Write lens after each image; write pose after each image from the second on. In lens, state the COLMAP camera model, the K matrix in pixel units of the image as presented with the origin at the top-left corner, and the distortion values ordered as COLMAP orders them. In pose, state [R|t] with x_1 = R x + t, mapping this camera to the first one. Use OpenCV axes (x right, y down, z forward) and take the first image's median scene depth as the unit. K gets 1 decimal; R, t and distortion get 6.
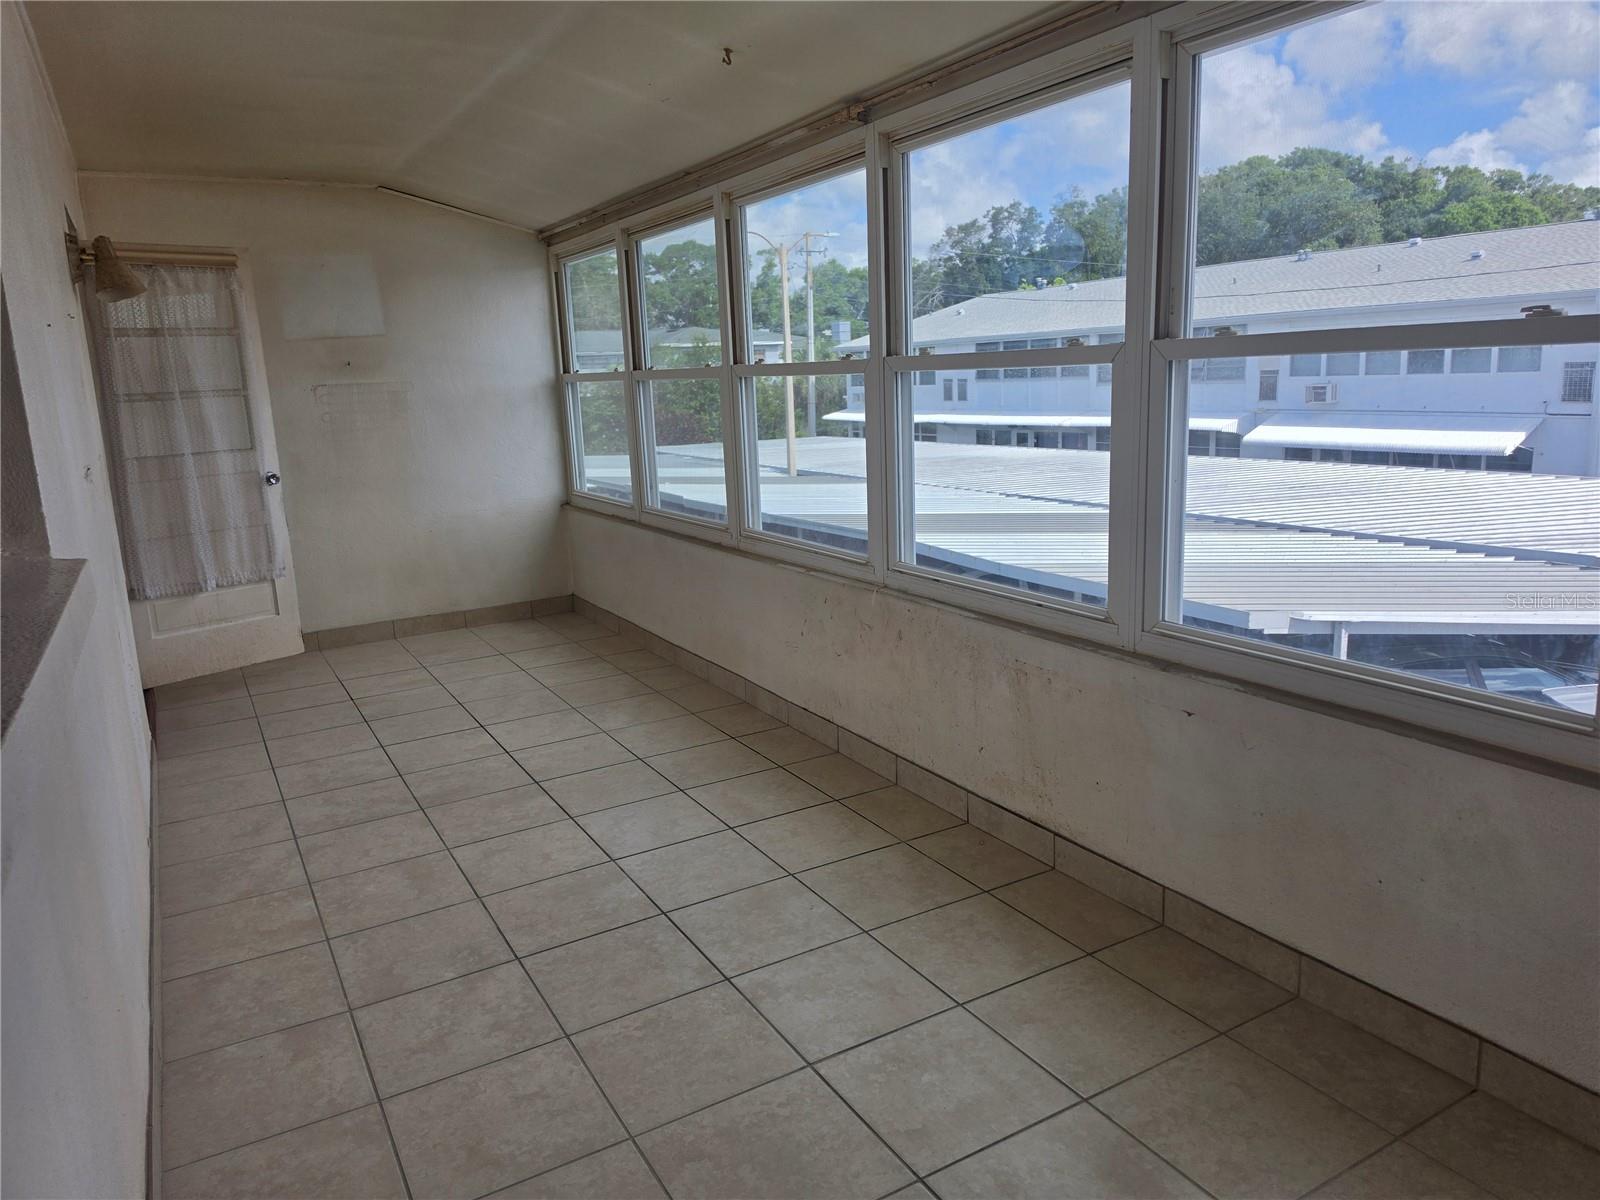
lens RADIAL K [[1106.7, 0, 800.9], [0, 1106.7, 599.2], [0, 0, 1]] dist [0.053692, -0.050164]
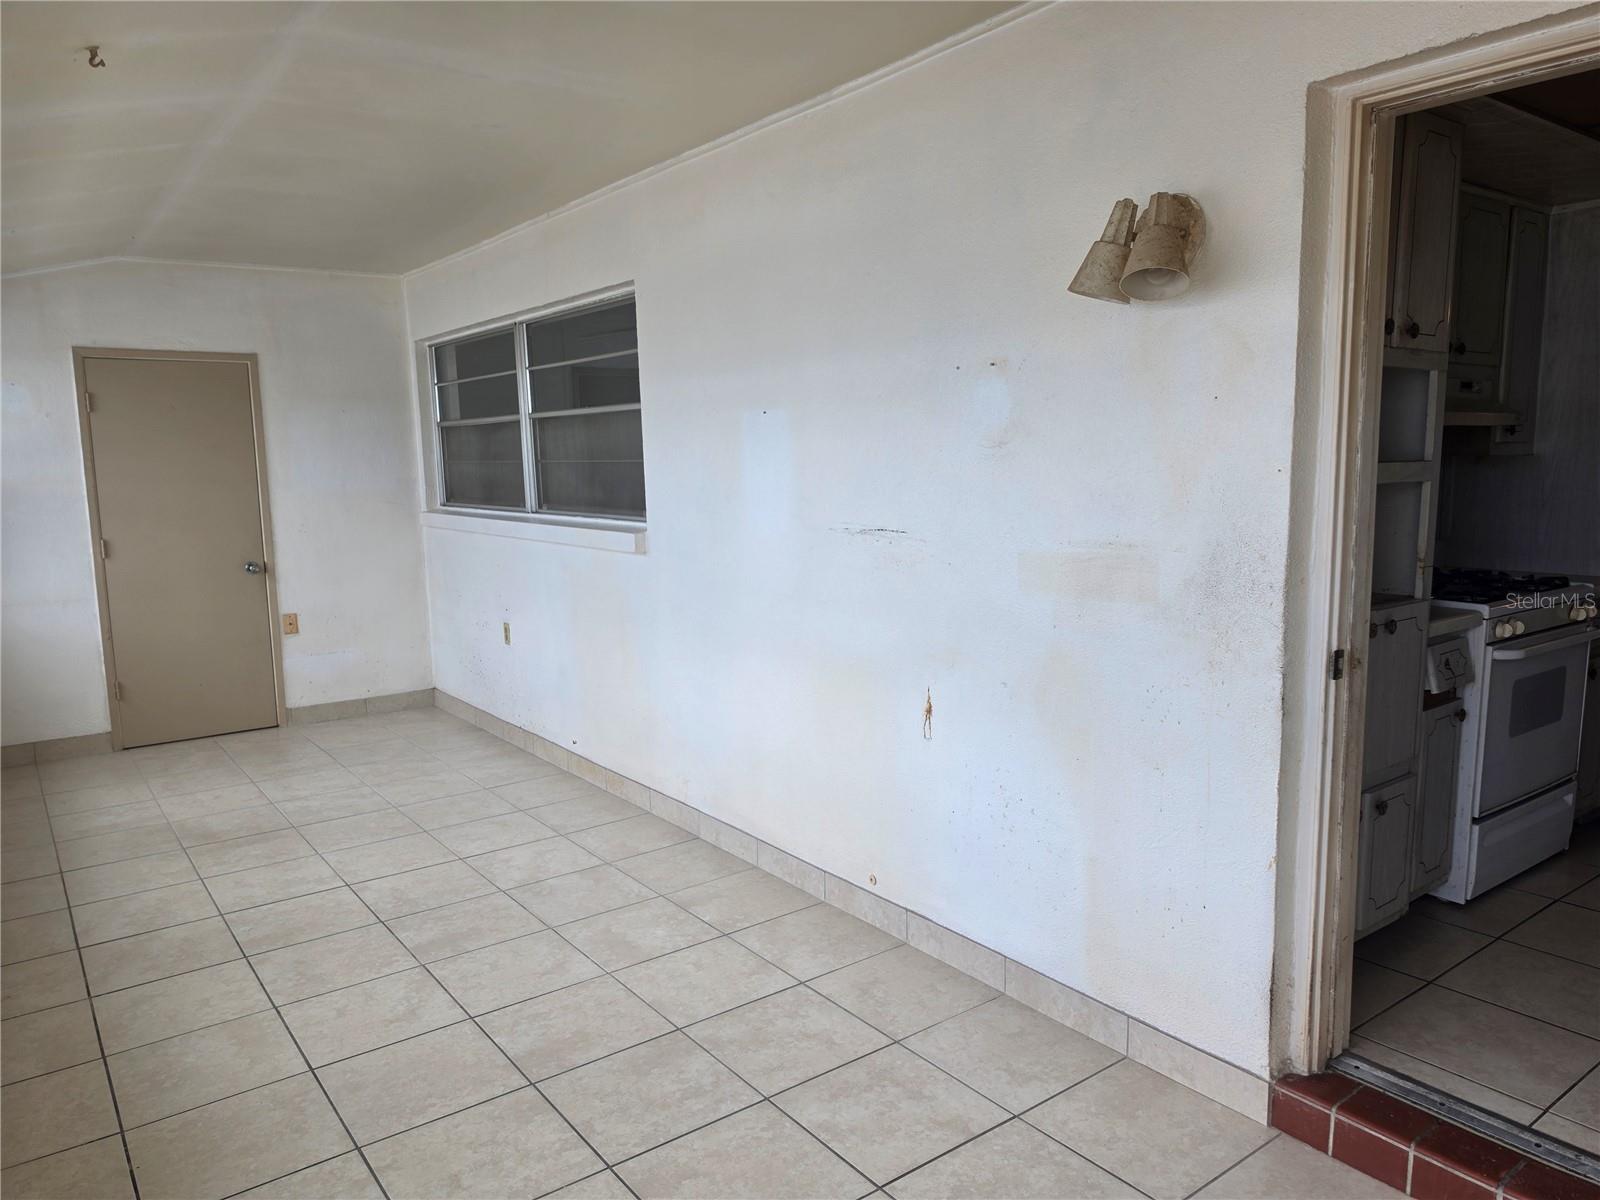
lens RADIAL K [[1106.7, 0, 798.5], [0, 1106.7, 602.9], [0, 0, 1]] dist [0.053692, -0.050164]
pose [[-0.990589, 0.079343, -0.111527, -0.421115], [0.036249, 0.937819, 0.345228, -0.395026], [0.131984, 0.337936, -0.931869, 1.892646]]
